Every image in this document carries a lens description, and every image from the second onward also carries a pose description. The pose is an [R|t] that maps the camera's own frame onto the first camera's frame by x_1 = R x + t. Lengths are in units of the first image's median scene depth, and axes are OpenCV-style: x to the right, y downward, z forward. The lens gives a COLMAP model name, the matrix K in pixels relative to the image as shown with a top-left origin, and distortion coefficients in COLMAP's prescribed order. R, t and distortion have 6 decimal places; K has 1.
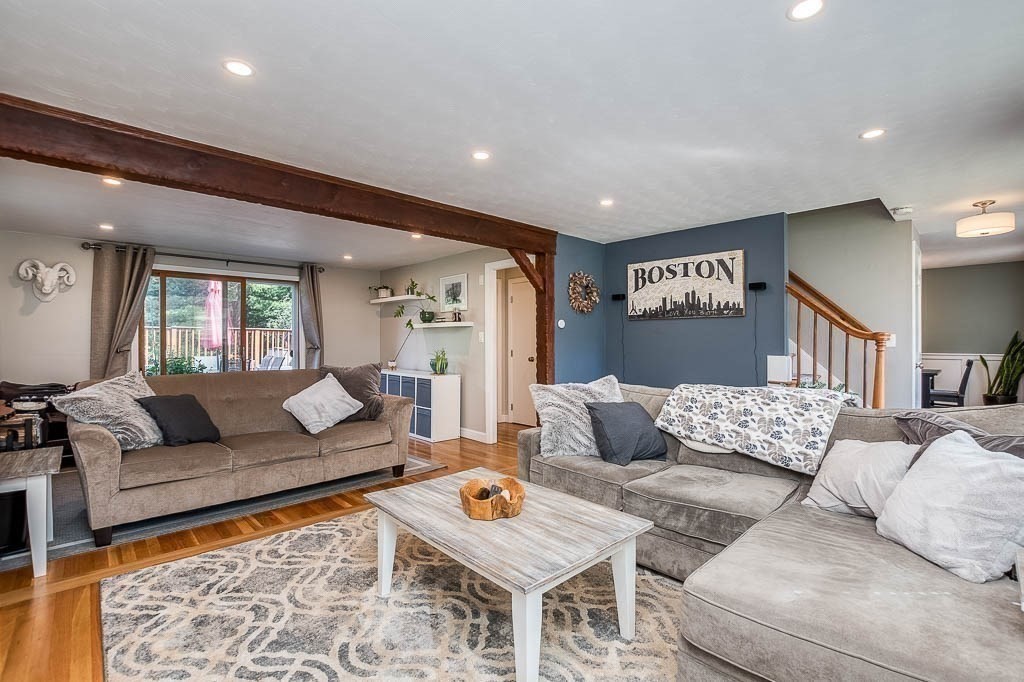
lens RADIAL K [[464.8, 0, 517.4], [0, 464.8, 342.7], [0, 0, 1]] dist [-0.001867, 0.000079]
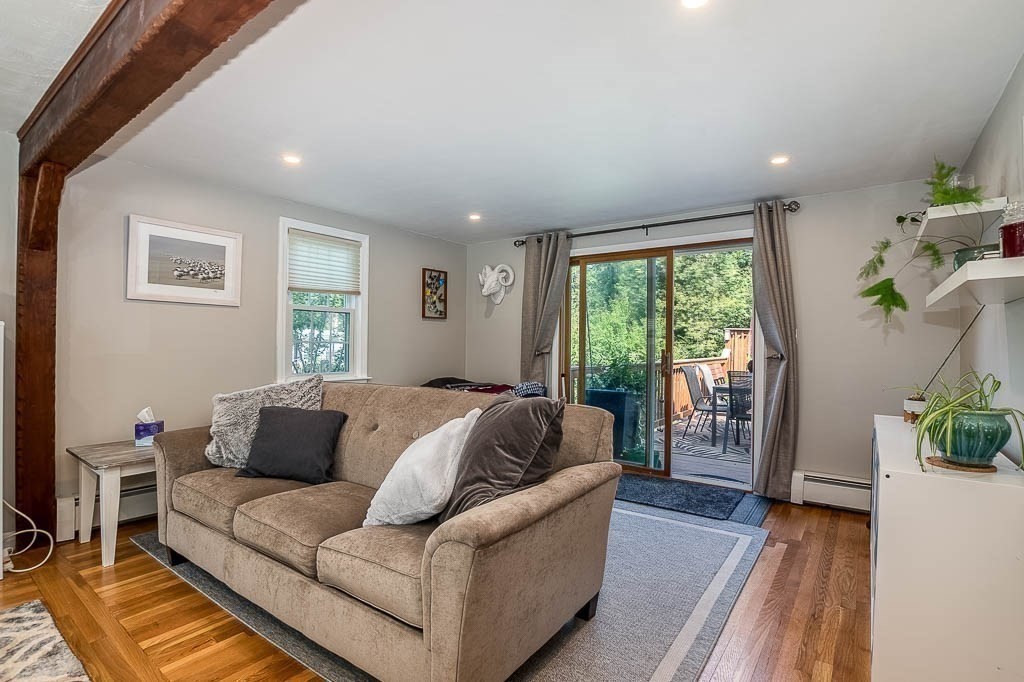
lens RADIAL K [[504.3, 0, 513.0], [0, 504.3, 340.1], [0, 0, 1]] dist [-0.024046, -0.000633]
pose [[0.167907, -0.001610, -0.985802, 0.079676], [-0.010411, 0.999940, -0.003406, -0.003342], [0.985748, 0.010835, 0.167880, 0.658665]]
